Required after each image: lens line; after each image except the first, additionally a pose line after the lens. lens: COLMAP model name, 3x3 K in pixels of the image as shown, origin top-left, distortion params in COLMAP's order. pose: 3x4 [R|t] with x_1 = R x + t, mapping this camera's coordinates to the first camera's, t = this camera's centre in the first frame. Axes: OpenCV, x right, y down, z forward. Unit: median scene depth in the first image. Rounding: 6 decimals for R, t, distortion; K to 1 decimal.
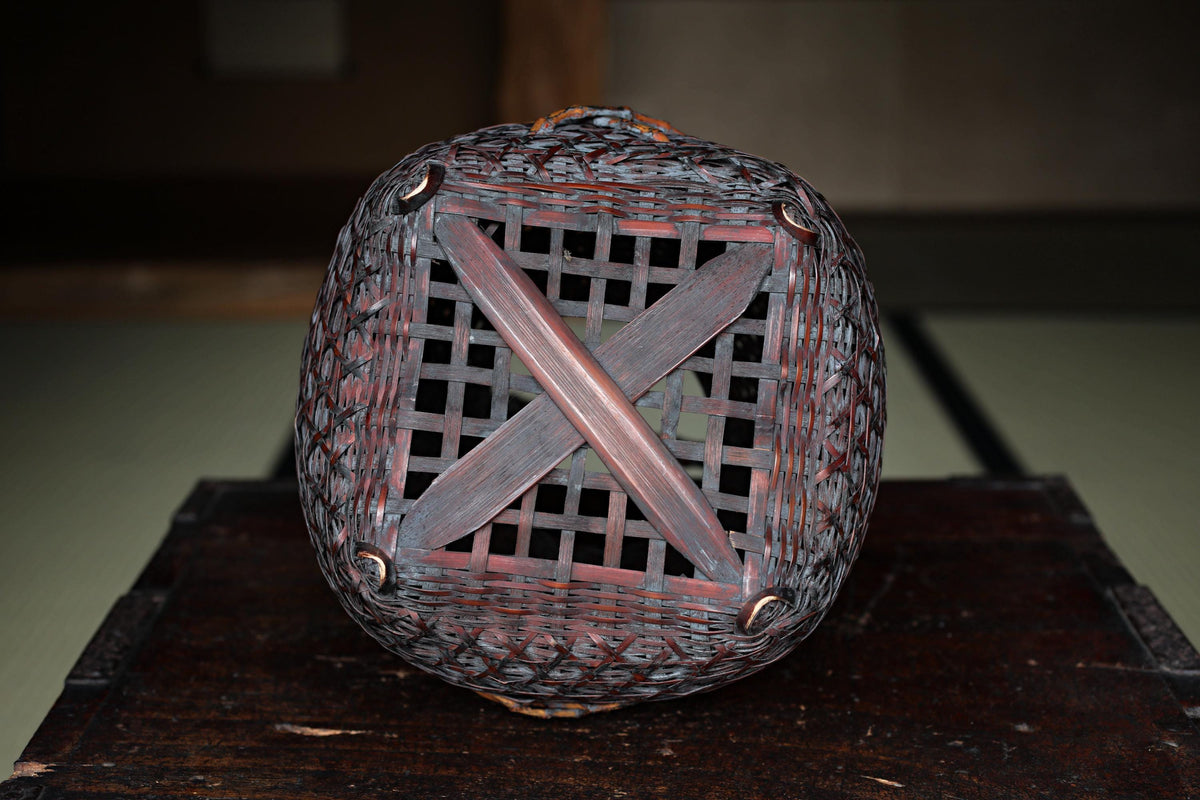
lens RADIAL K [[1858.9, 0, 600.0], [0, 1858.9, 400.0], [0, 0, 1]] dist [-0.017718, 0.169182]
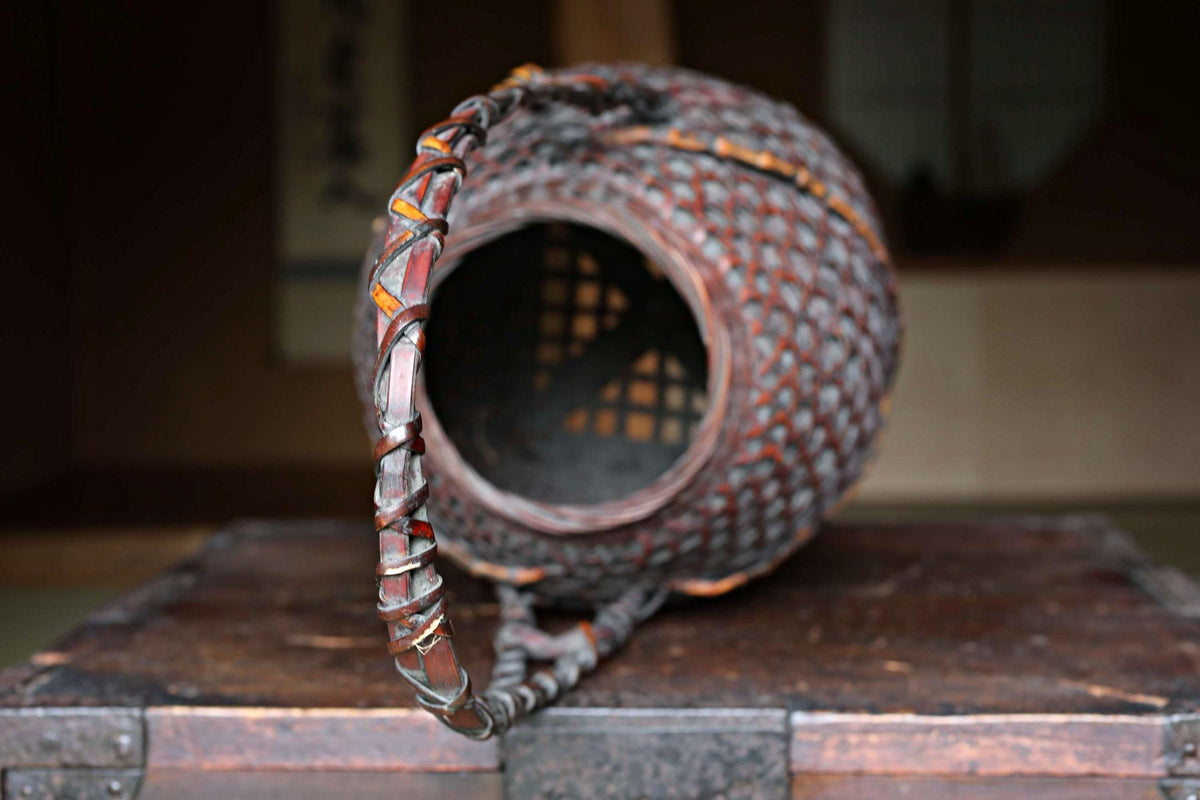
lens RADIAL K [[1912.9, 0, 600.0], [0, 1912.9, 400.0], [0, 0, 1]] dist [-0.005552, 0.158812]
pose [[0.999042, -0.005193, -0.043449, 0.036082], [-0.003289, 0.981210, -0.192912, 0.228435], [0.043635, 0.192870, 0.980254, -0.031605]]
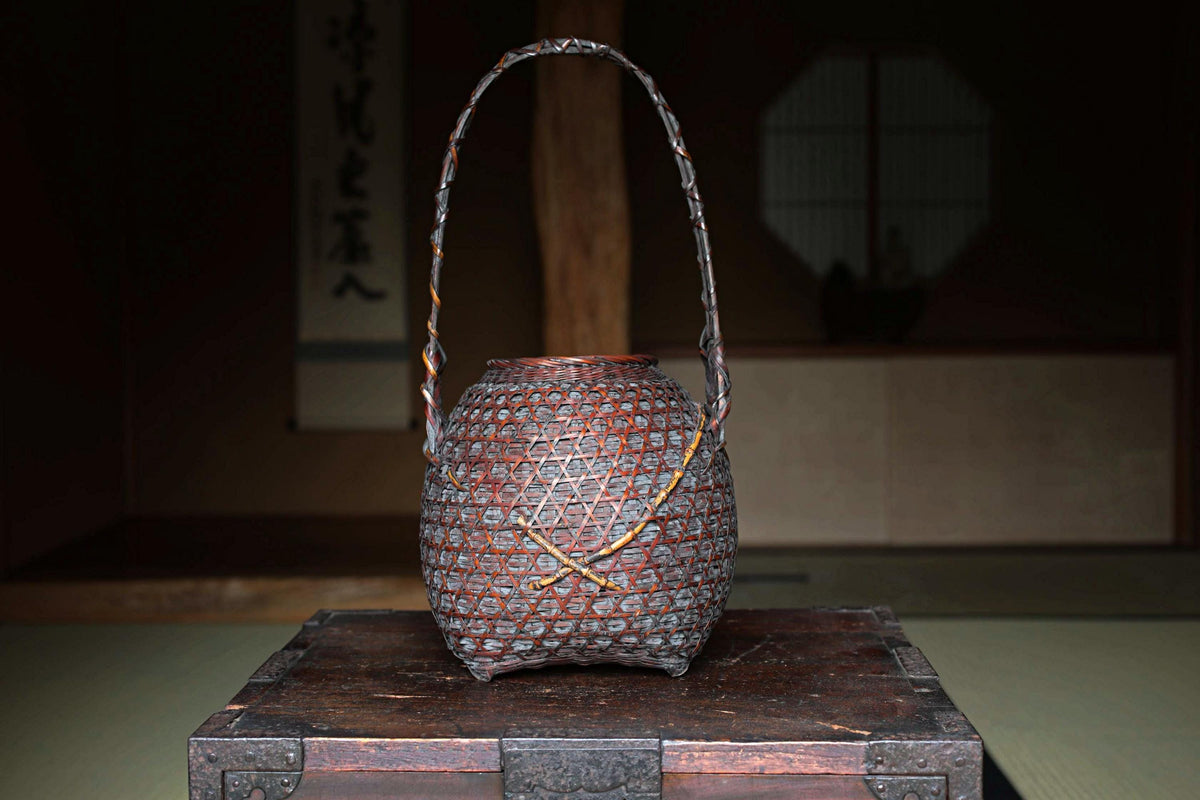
lens RADIAL K [[1788.1, 0, 600.0], [0, 1788.1, 400.0], [0, 0, 1]] dist [-0.008434, 0.063408]
pose [[0.999623, -0.003542, -0.027212, 0.071173], [-0.002239, 0.977802, -0.209518, 0.234274], [0.027350, 0.209500, 0.977426, -0.597827]]
